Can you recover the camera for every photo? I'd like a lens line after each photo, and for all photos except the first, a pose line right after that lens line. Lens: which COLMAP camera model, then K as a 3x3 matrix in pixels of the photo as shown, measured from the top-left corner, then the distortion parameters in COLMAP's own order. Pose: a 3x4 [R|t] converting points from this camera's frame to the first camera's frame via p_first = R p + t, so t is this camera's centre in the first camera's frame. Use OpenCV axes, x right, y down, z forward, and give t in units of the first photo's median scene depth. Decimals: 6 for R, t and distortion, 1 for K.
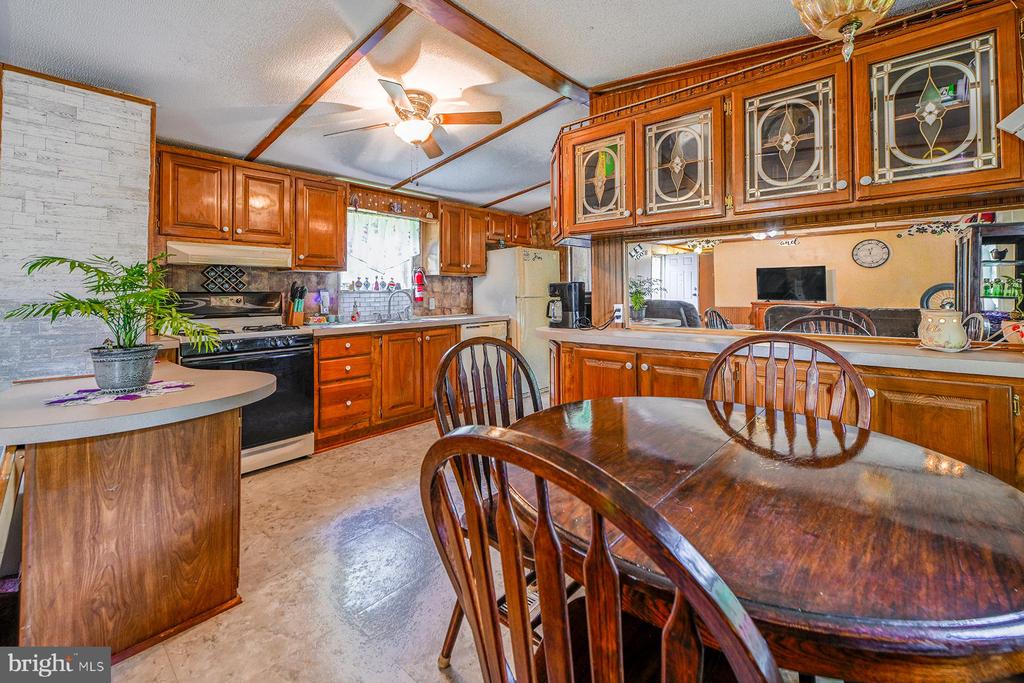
lens RADIAL K [[427.0, 0, 514.5], [0, 427.0, 283.4], [0, 0, 1]] dist [0.002022, 0.000130]
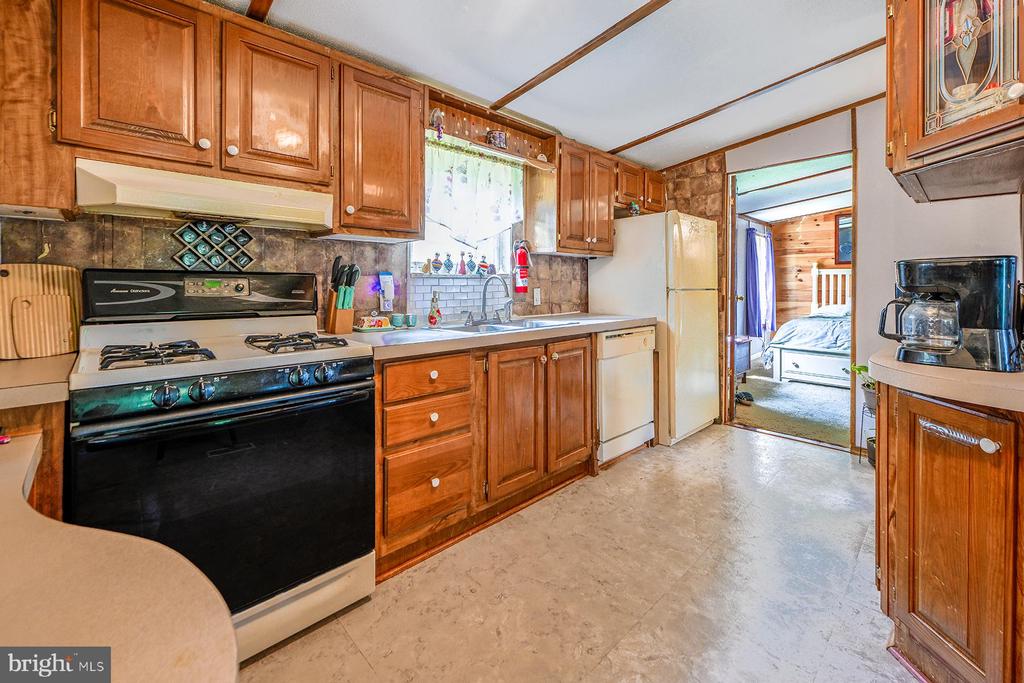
lens RADIAL K [[425.9, 0, 512.4], [0, 425.9, 288.5], [0, 0, 1]] dist [-0.001173, -0.000094]
pose [[0.995677, 0.016873, -0.091337, -0.213123], [-0.013692, 0.999281, 0.035348, 0.014934], [0.091868, -0.033944, 0.995192, 0.419302]]
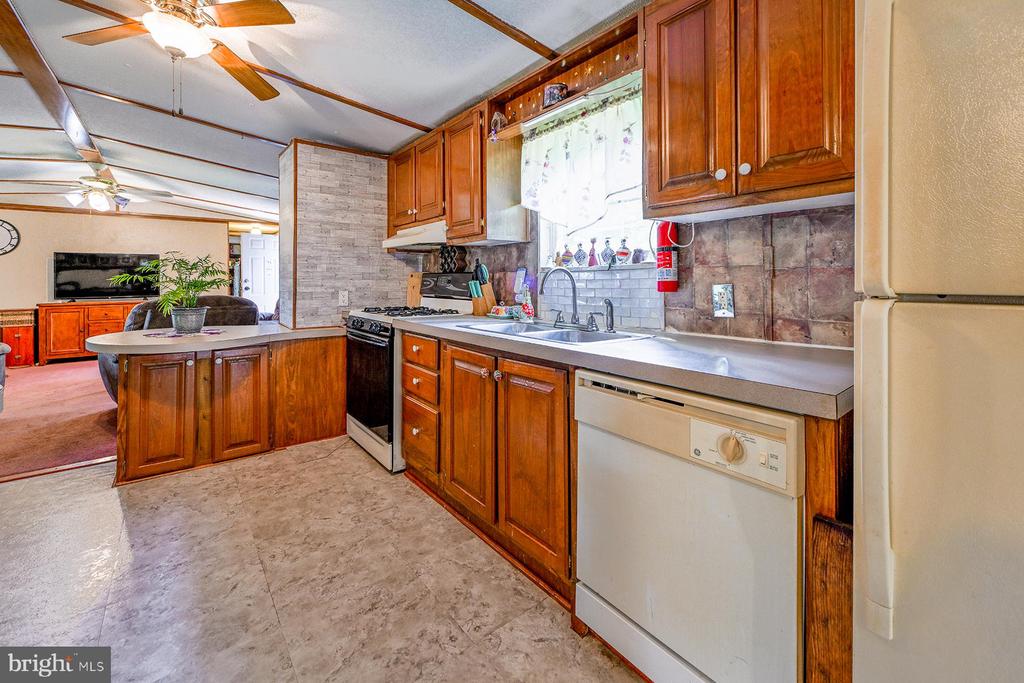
lens RADIAL K [[425.6, 0, 511.4], [0, 425.6, 279.8], [0, 0, 1]] dist [0.000521, 0.000016]
pose [[-0.187379, 0.017674, -0.982129, 0.228361], [0.033974, 0.999357, 0.011503, 0.025664], [0.981700, -0.031212, -0.187859, 1.119269]]
